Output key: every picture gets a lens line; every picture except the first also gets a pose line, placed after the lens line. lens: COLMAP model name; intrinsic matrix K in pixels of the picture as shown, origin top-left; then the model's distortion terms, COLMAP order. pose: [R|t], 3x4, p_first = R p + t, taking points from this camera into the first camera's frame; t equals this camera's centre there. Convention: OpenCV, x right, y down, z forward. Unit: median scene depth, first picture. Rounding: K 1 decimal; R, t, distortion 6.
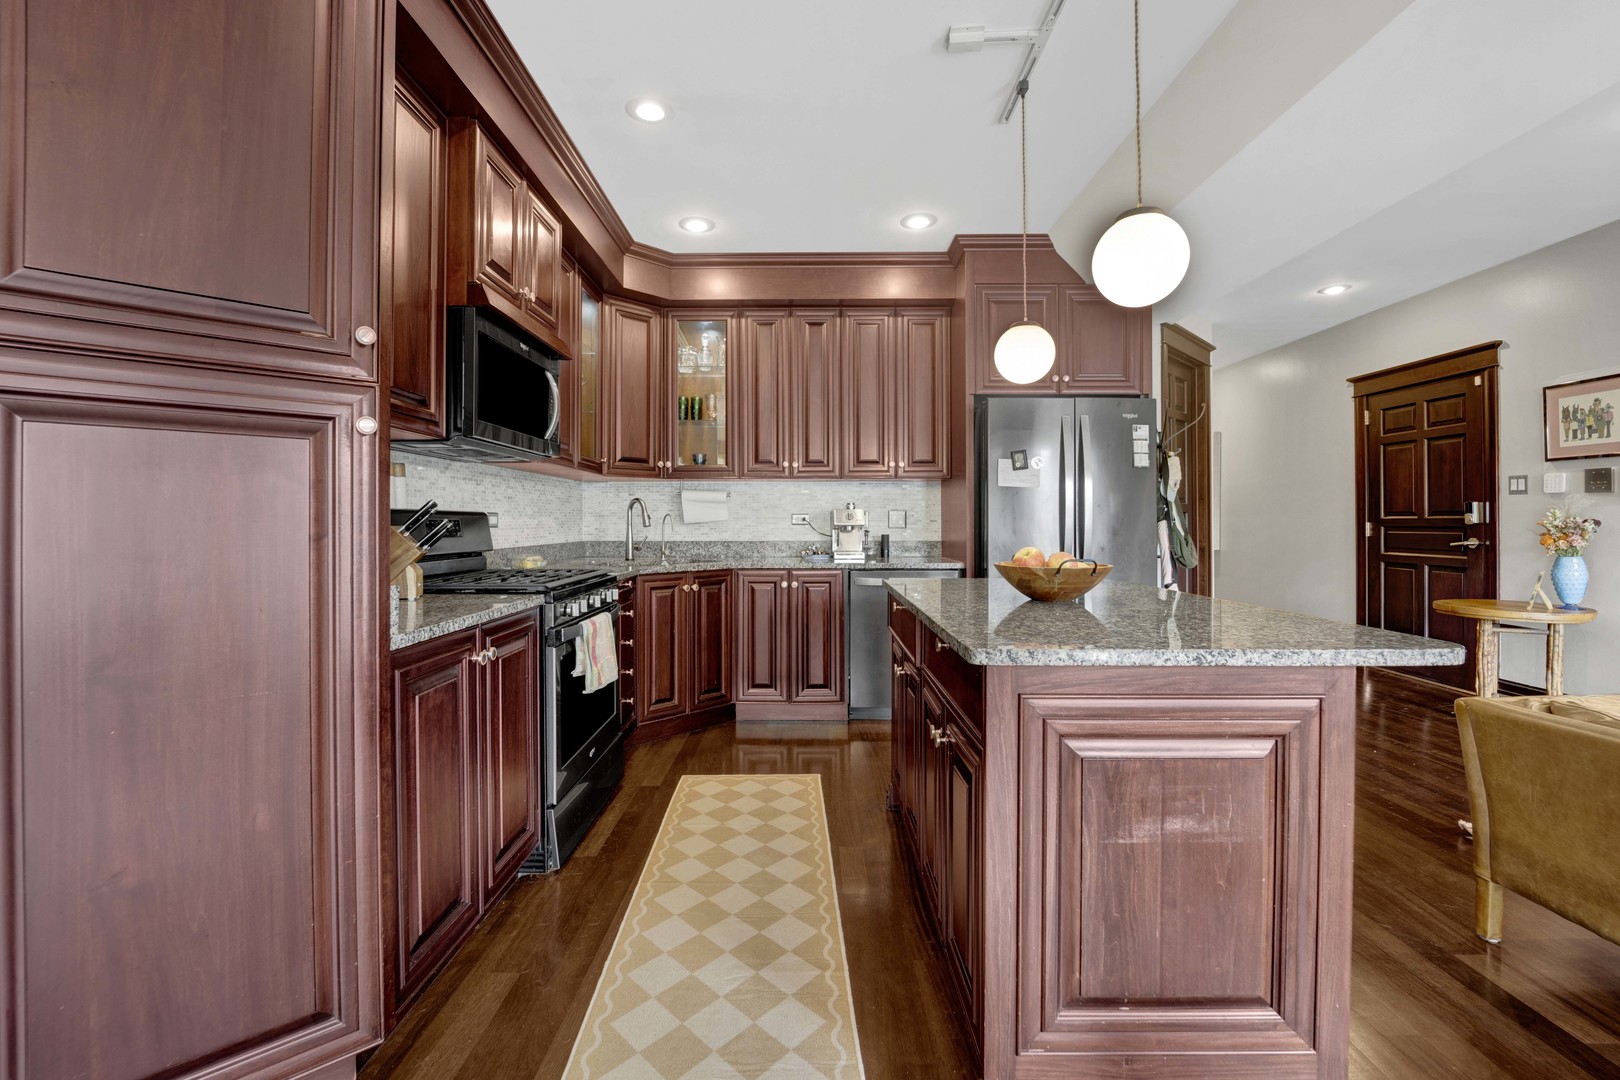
lens RADIAL K [[687.2, 0, 796.9], [0, 687.2, 520.1], [0, 0, 1]] dist [-0.018138, -0.000735]
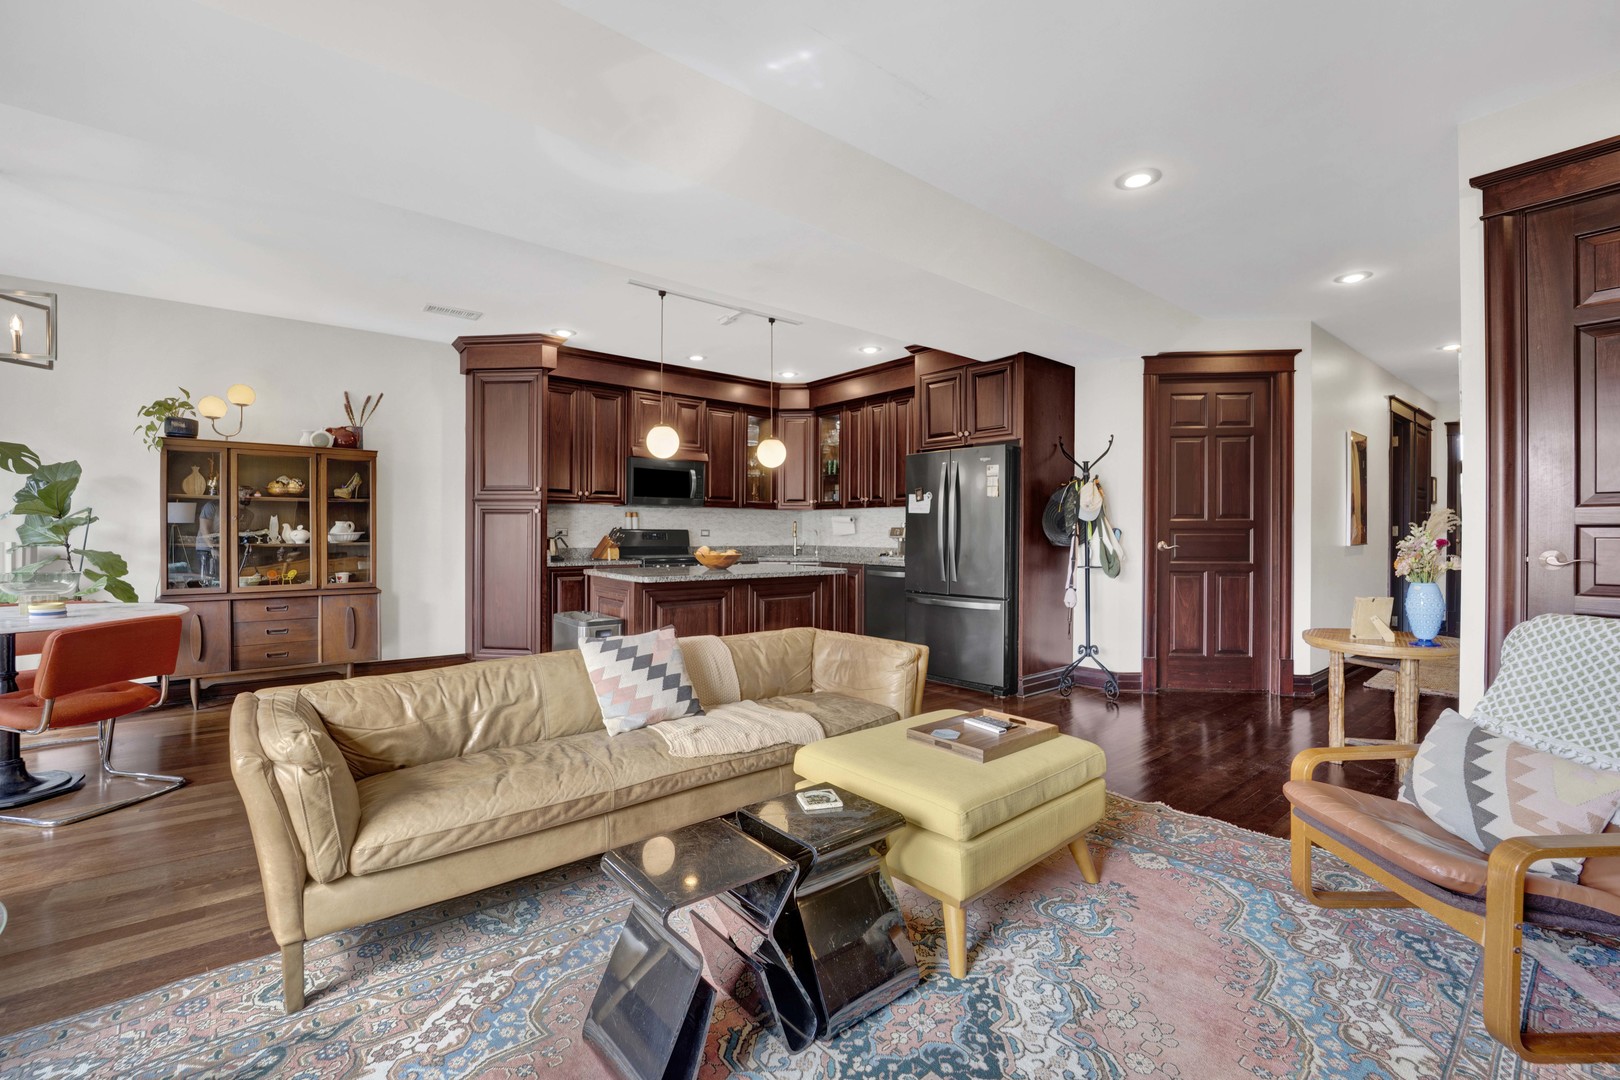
lens RADIAL K [[687.2, 0, 812.9], [0, 687.2, 541.1], [0, 0, 1]] dist [-0.018138, -0.000735]
pose [[0.641934, 0.014599, -0.766621, 1.214699], [-0.003470, 0.999864, 0.016135, -0.009194], [0.766752, -0.007697, 0.641897, -0.125584]]
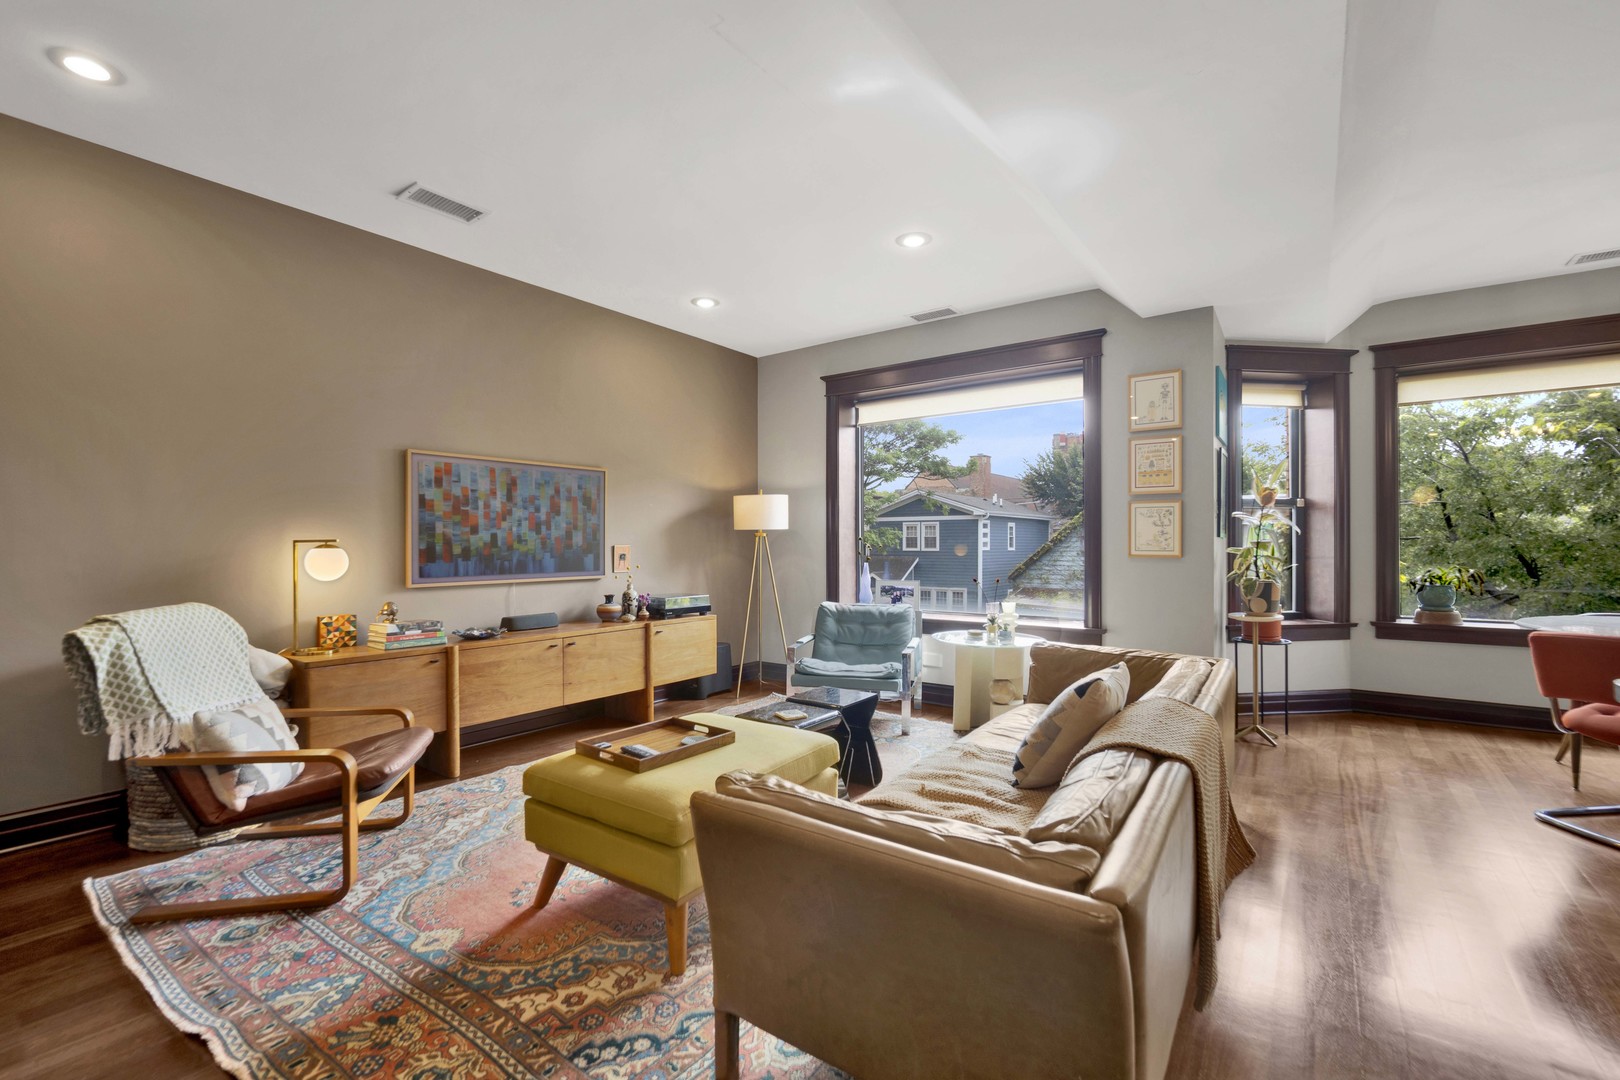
lens RADIAL K [[687.2, 0, 801.0], [0, 687.2, 551.9], [0, 0, 1]] dist [-0.018138, -0.000735]
pose [[-0.808637, 0.000464, 0.588308, 0.432774], [0.004150, 0.999979, 0.004915, 0.002115], [-0.588294, 0.006416, -0.808622, 0.745644]]
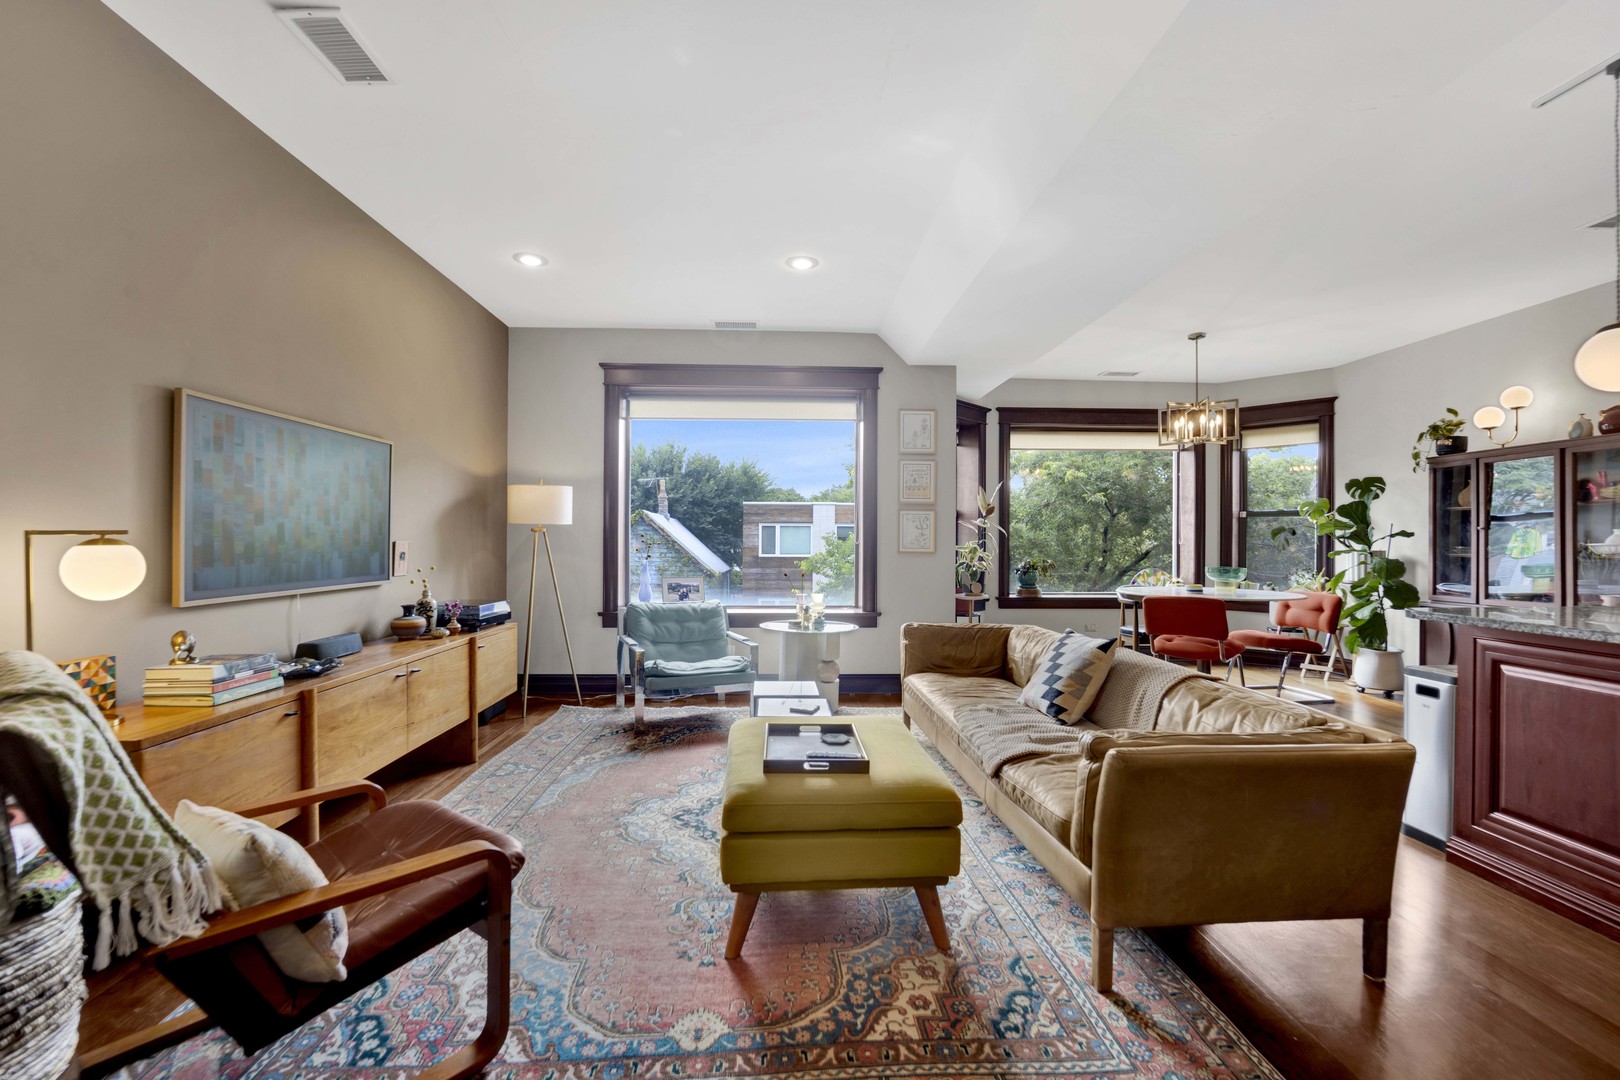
lens RADIAL K [[687.2, 0, 797.2], [0, 687.2, 536.3], [0, 0, 1]] dist [-0.018138, -0.000735]
pose [[-0.998866, -0.000895, -0.047607, 0.903413], [-0.000439, 0.999954, -0.009588, -0.002479], [0.047614, -0.009556, -0.998820, 0.912260]]
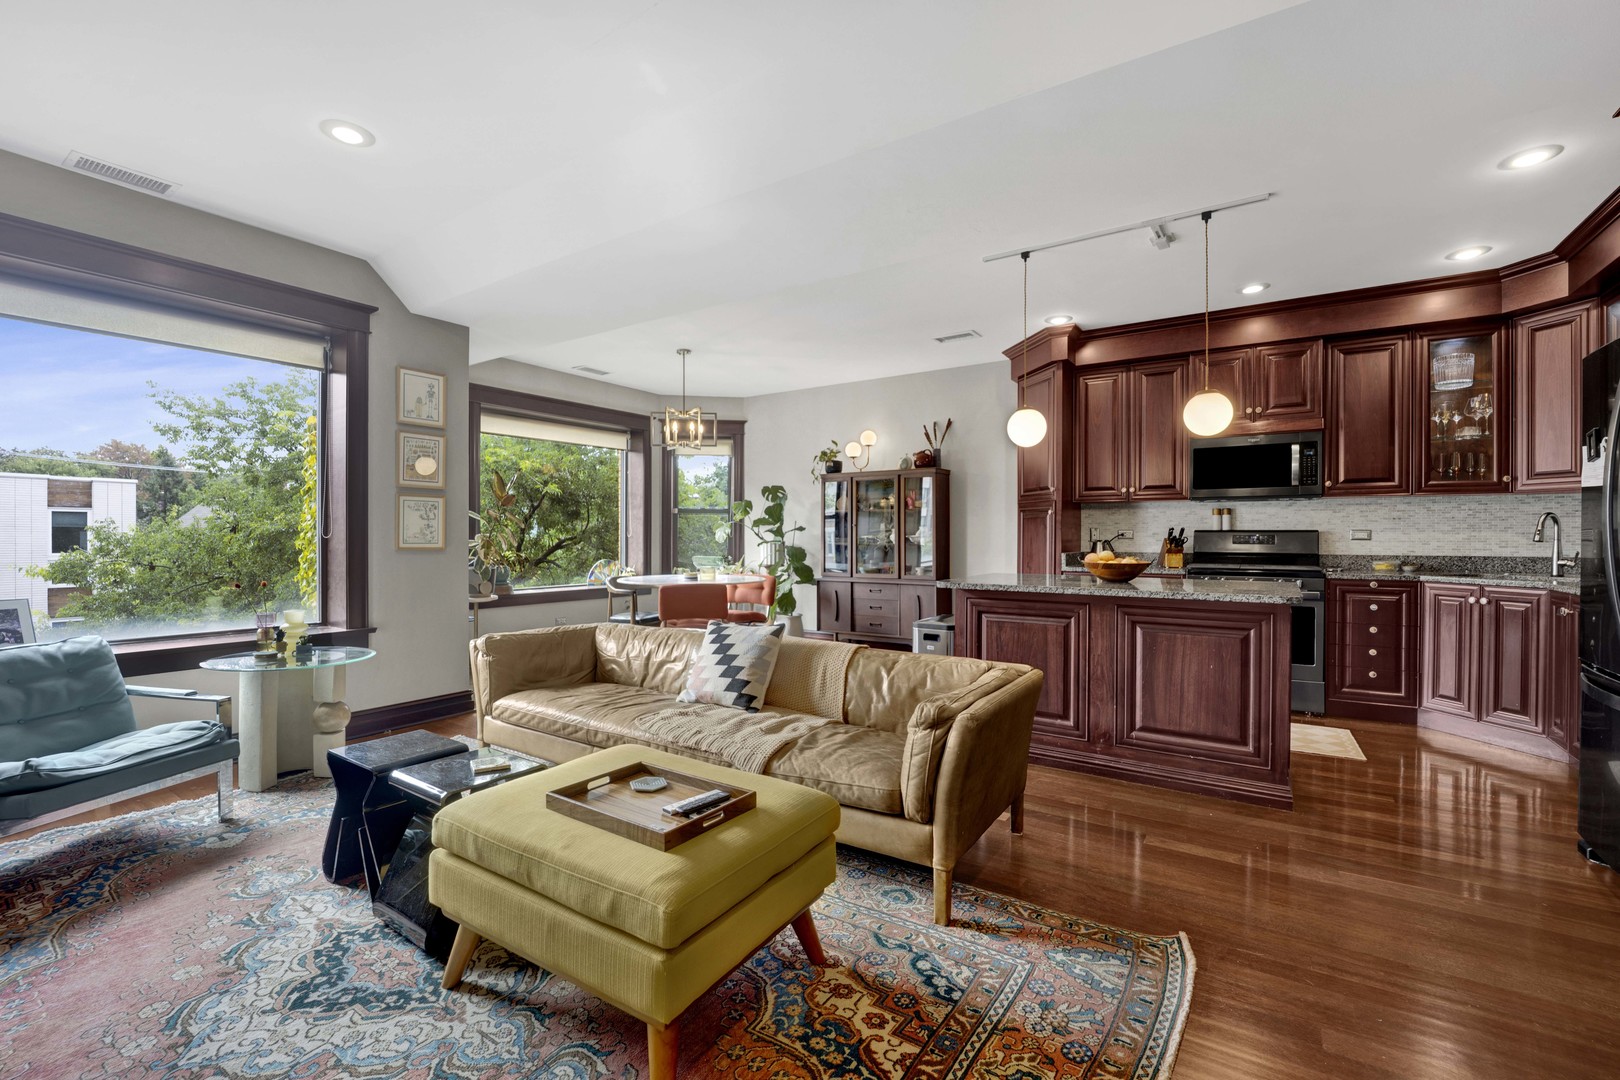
lens RADIAL K [[687.2, 0, 798.3], [0, 687.2, 541.6], [0, 0, 1]] dist [-0.018138, -0.000735]
pose [[-0.559447, 0.009064, -0.828816, 1.167823], [0.003403, 0.999957, 0.008638, -0.002339], [0.828859, 0.002012, -0.559454, 0.670931]]
